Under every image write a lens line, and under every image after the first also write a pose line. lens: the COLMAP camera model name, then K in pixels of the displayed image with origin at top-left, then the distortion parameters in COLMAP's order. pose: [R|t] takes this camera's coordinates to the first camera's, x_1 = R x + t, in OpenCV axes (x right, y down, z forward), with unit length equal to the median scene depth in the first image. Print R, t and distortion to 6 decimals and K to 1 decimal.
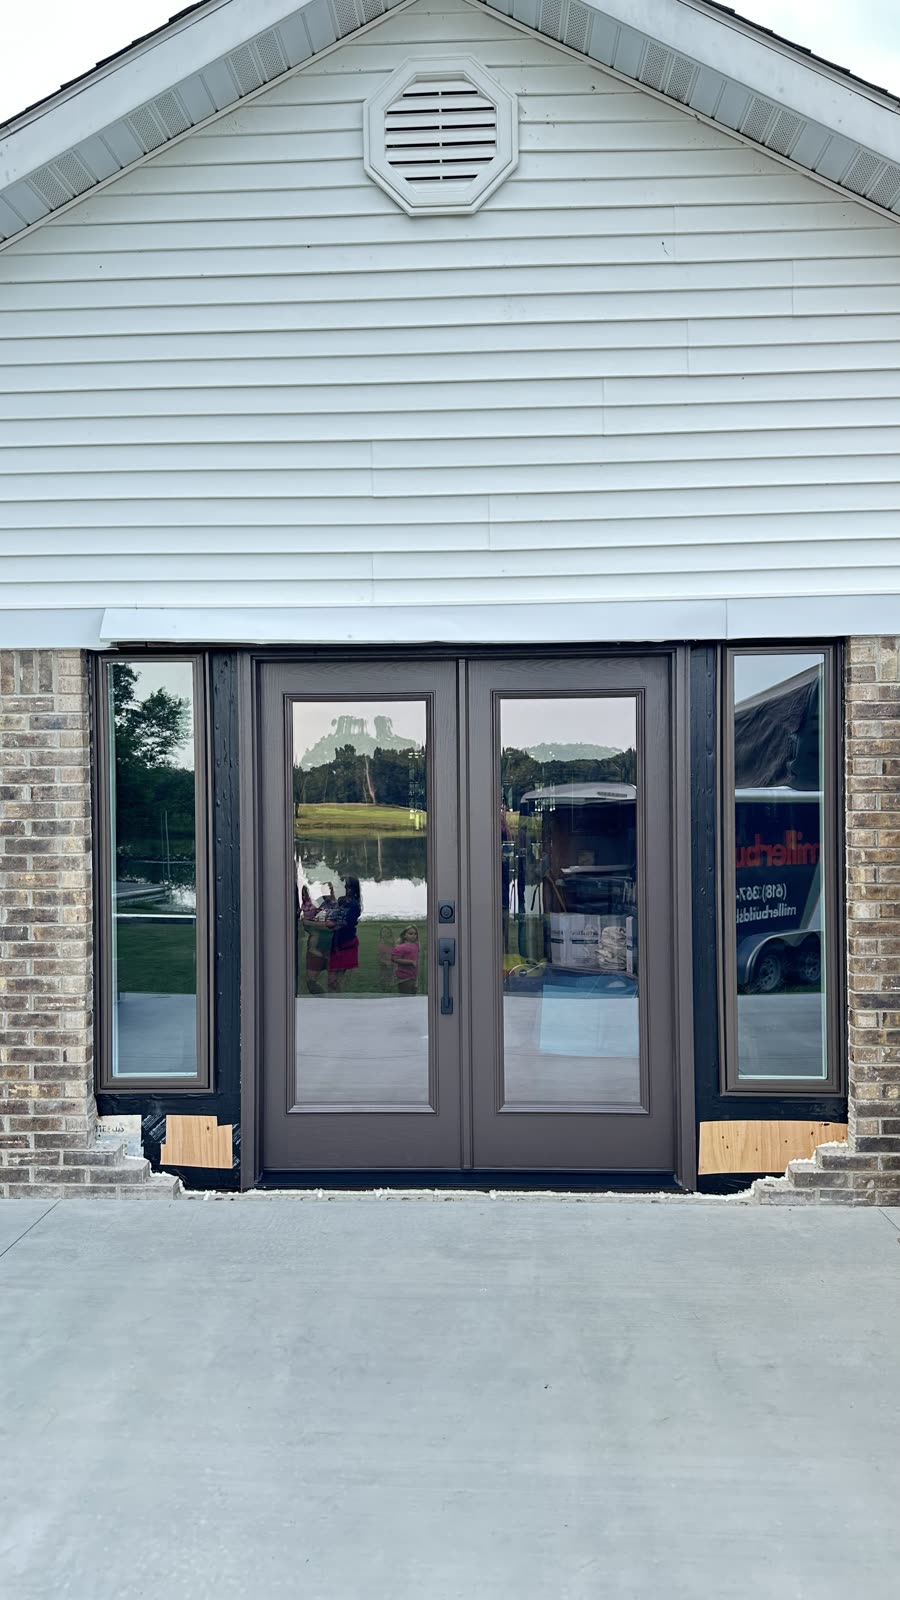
lens RADIAL K [[1115.1, 0, 450.0], [0, 1115.1, 800.0], [0, 0, 1]] dist [0.107984, -0.168037]
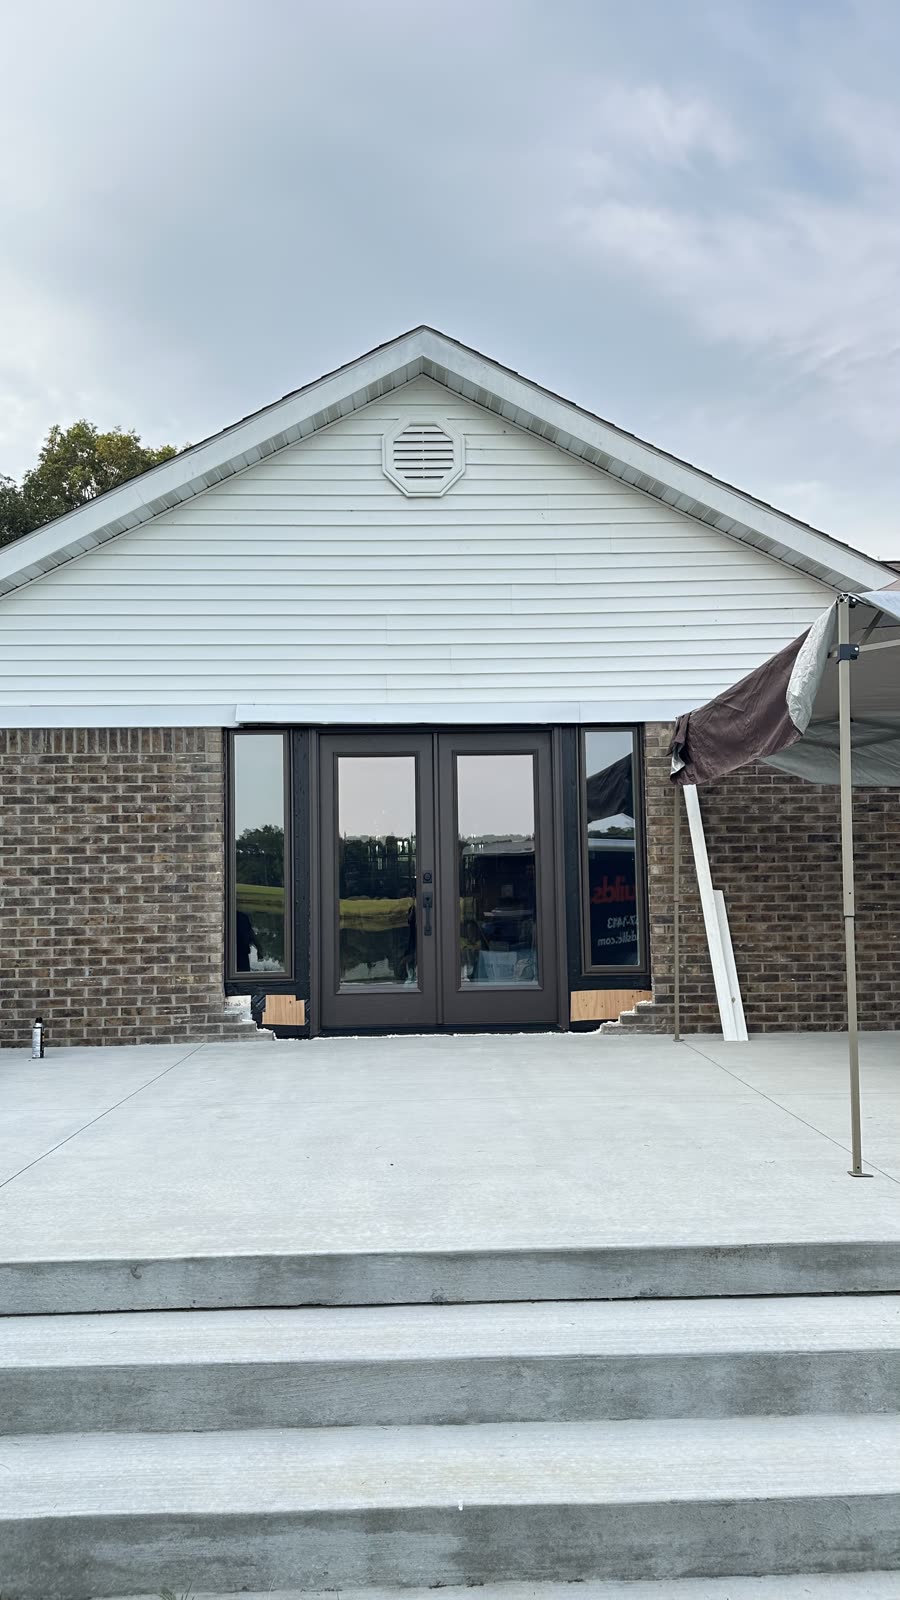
lens RADIAL K [[1115.1, 0, 450.0], [0, 1115.1, 800.0], [0, 0, 1]] dist [0.107984, -0.168037]
pose [[0.996919, -0.000168, 0.078440, -0.106966], [0.007163, 0.996014, -0.088904, 0.139156], [-0.078113, 0.089192, 0.992947, -0.765236]]
